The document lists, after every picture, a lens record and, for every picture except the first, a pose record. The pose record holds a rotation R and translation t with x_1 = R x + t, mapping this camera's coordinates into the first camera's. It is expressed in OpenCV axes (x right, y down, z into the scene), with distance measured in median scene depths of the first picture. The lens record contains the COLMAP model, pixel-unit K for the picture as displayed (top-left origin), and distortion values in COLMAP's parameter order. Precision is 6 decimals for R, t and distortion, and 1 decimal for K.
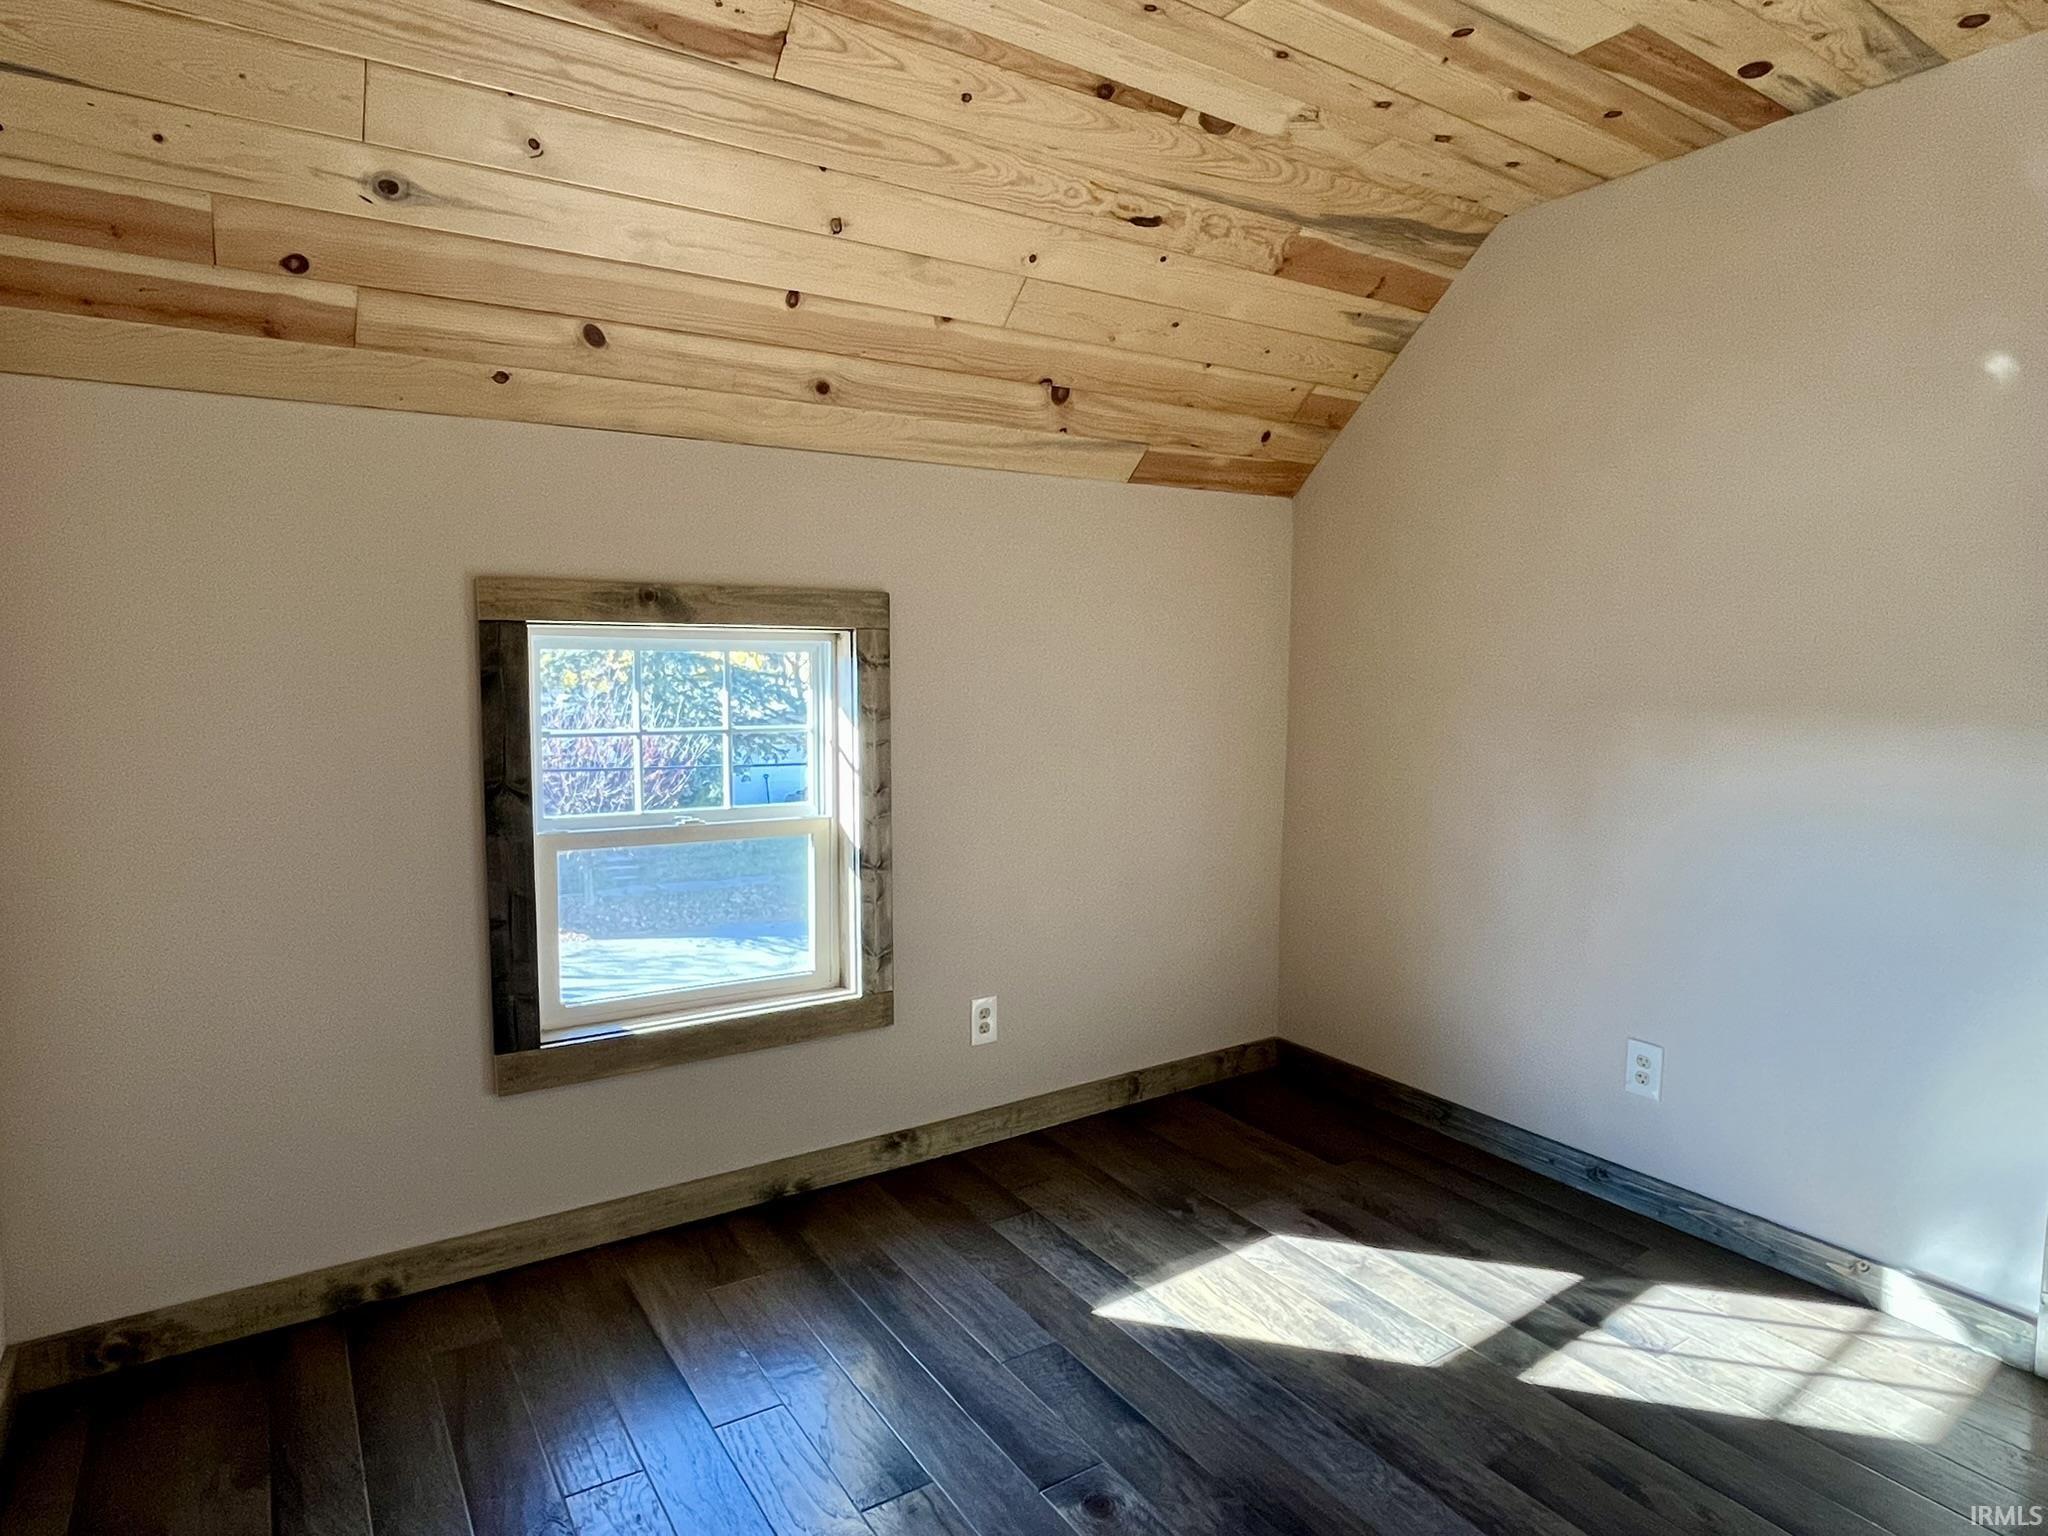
lens RADIAL K [[1172.2, 0, 1014.1], [0, 1172.2, 769.9], [0, 0, 1]] dist [-0.017196, 0.001146]
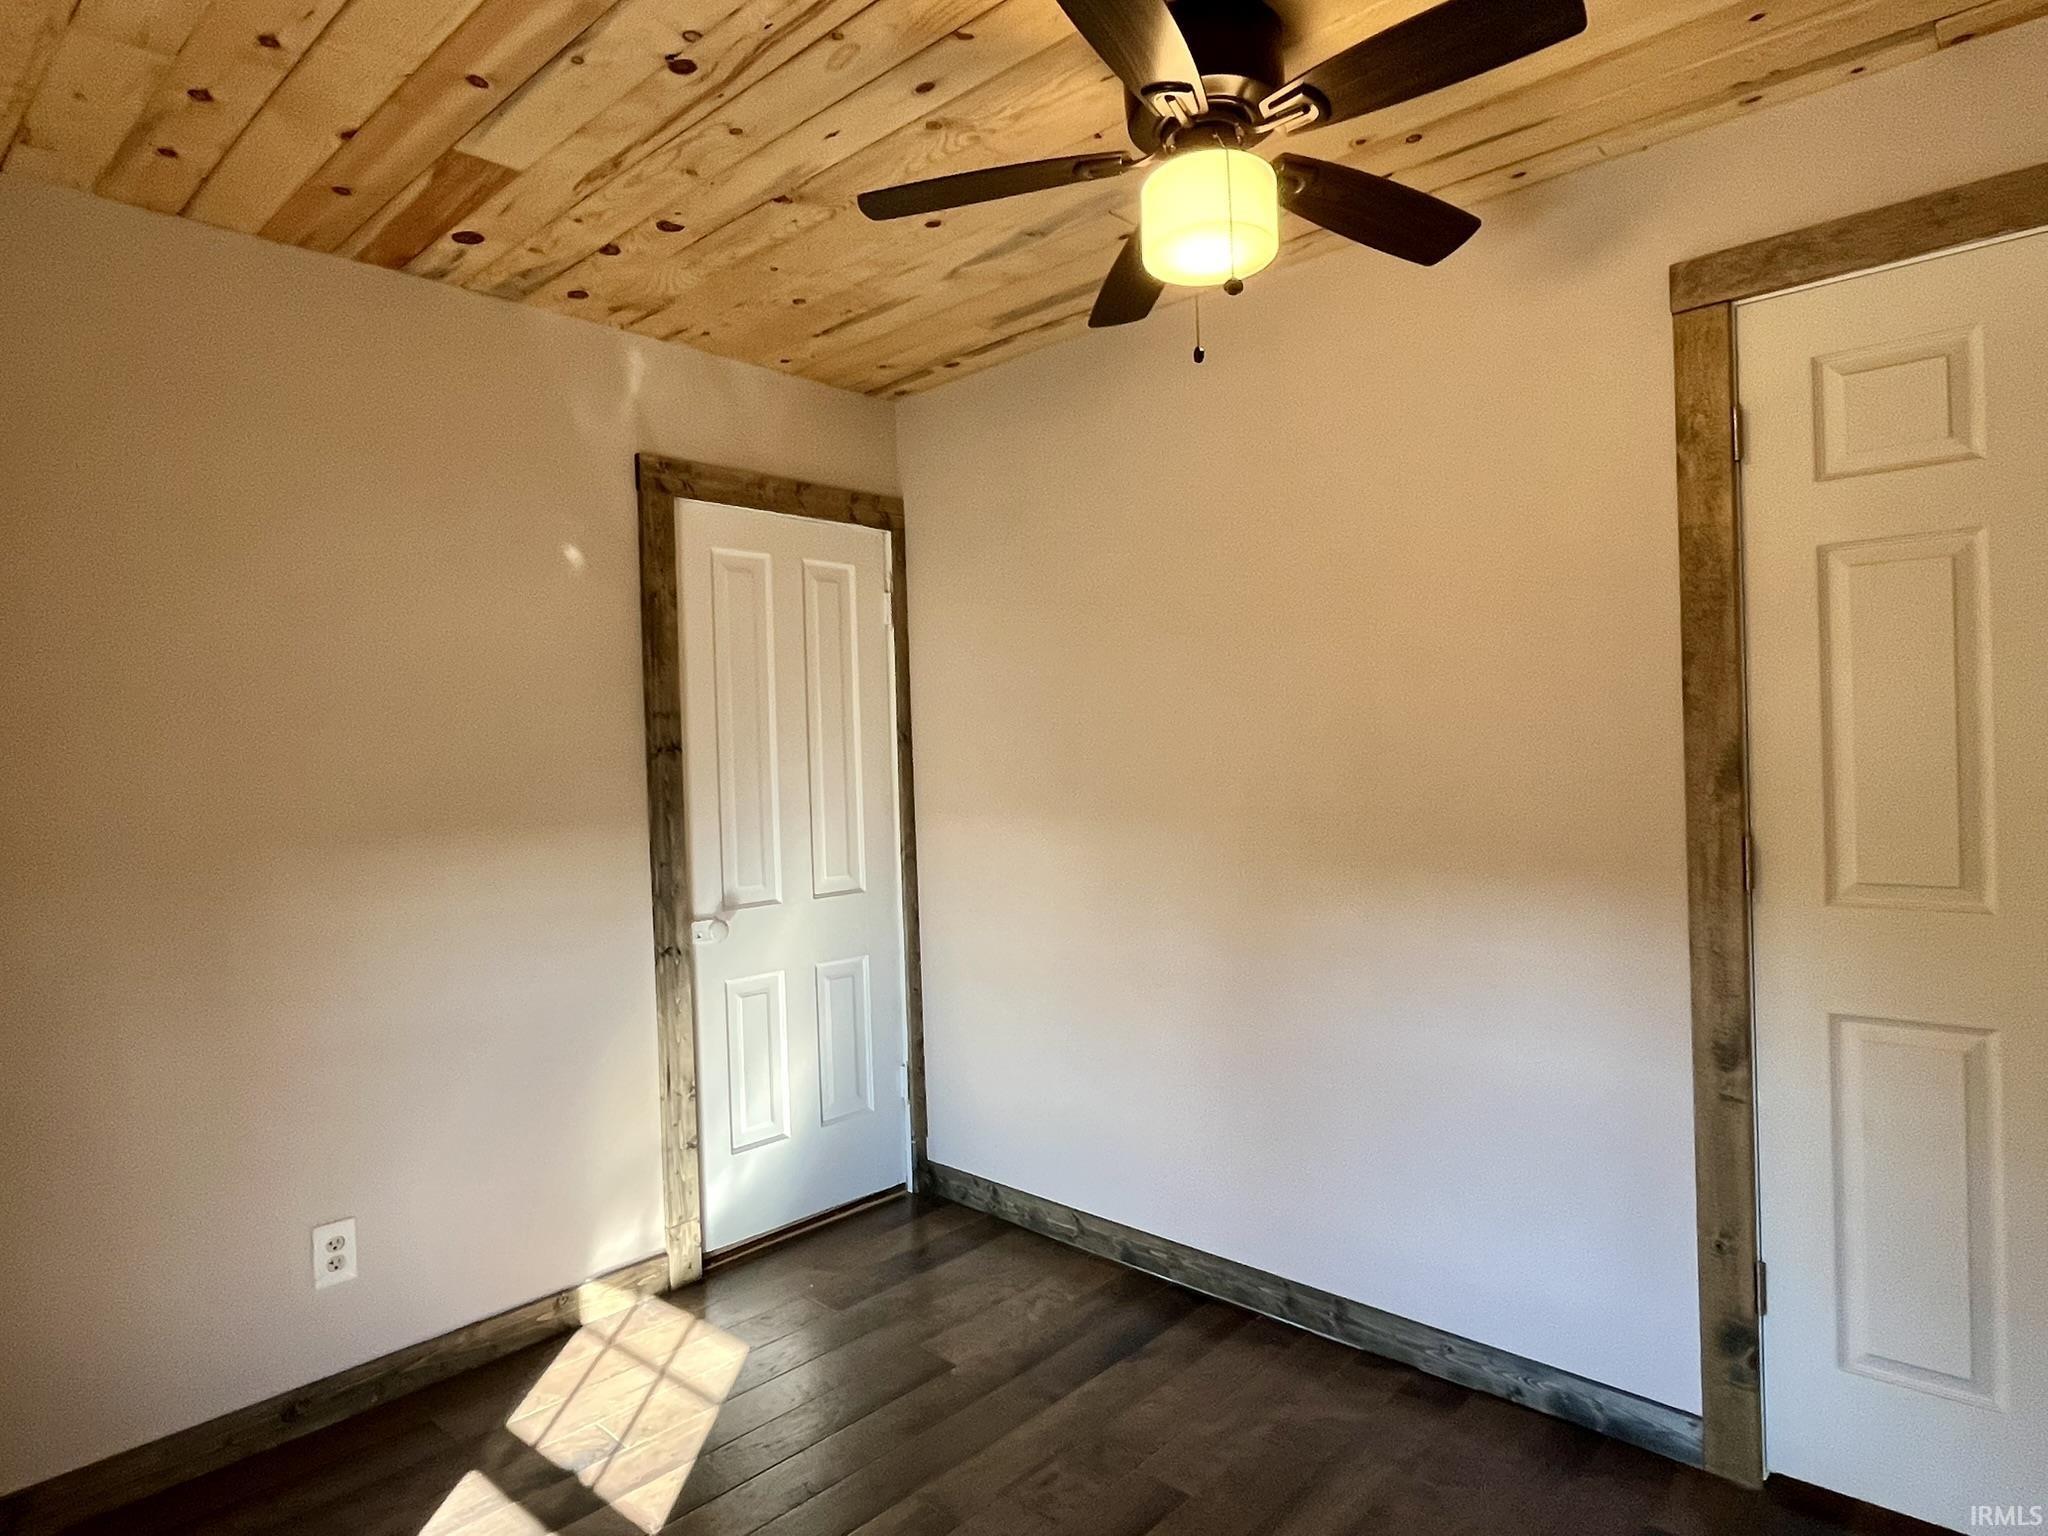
lens RADIAL K [[1172.2, 0, 1013.2], [0, 1172.2, 767.6], [0, 0, 1]] dist [-0.017196, 0.001146]
pose [[-0.252477, -0.012798, 0.967518, -0.512119], [0.117890, 0.992056, 0.043887, -0.100345], [-0.960394, 0.125141, -0.248963, 0.804148]]
